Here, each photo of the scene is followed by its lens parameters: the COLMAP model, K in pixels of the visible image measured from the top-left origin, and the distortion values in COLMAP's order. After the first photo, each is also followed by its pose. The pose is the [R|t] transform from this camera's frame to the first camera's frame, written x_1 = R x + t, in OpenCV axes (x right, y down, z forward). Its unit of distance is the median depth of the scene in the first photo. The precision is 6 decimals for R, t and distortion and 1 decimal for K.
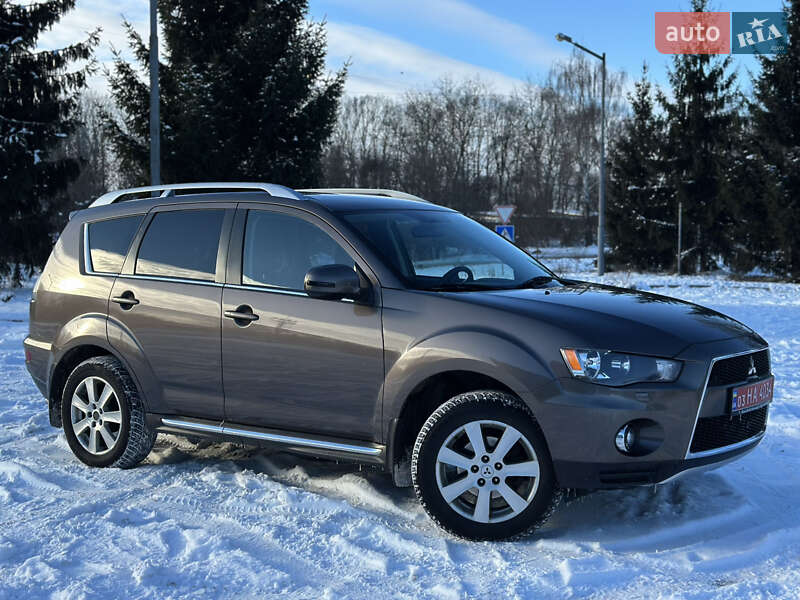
lens RADIAL K [[1098.3, 0, 403.9], [0, 1098.3, 305.0], [0, 0, 1]] dist [0.124235, -0.022789]
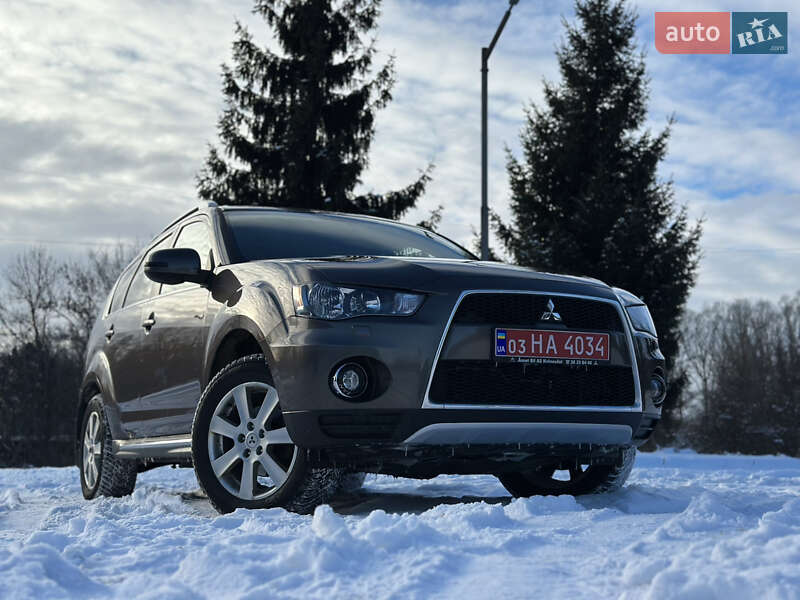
lens RADIAL K [[1098.3, 0, 403.9], [0, 1098.3, 305.0], [0, 0, 1]] dist [0.124235, -0.022789]
pose [[0.902748, -0.065813, -0.425106, 0.566249], [-0.019845, 0.980803, -0.193987, 0.212319], [0.429713, 0.183557, 0.884112, 0.244873]]
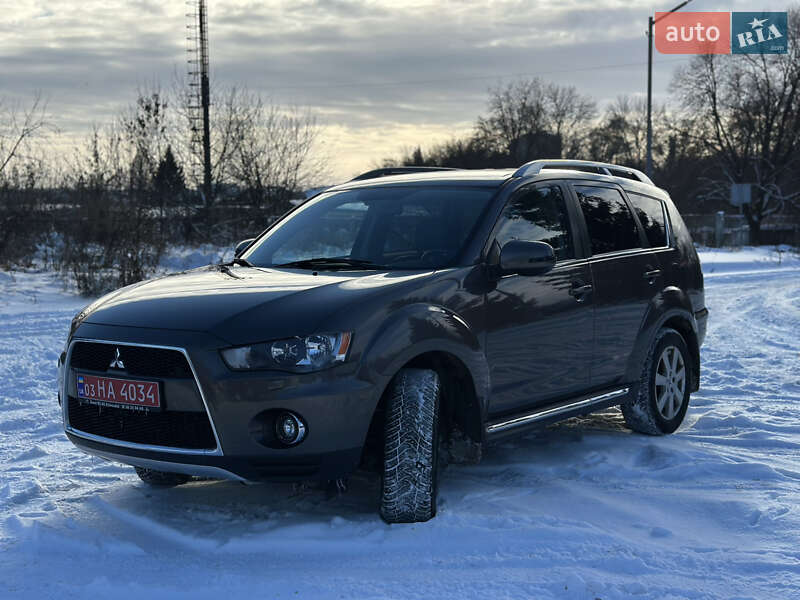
lens RADIAL K [[1098.3, 0, 403.9], [0, 1098.3, 305.0], [0, 0, 1]] dist [0.124235, -0.022789]
pose [[0.008158, 0.076807, -0.997013, 1.218088], [-0.056107, 0.995510, 0.076232, -0.070514], [0.998391, 0.055318, 0.012431, 1.237583]]
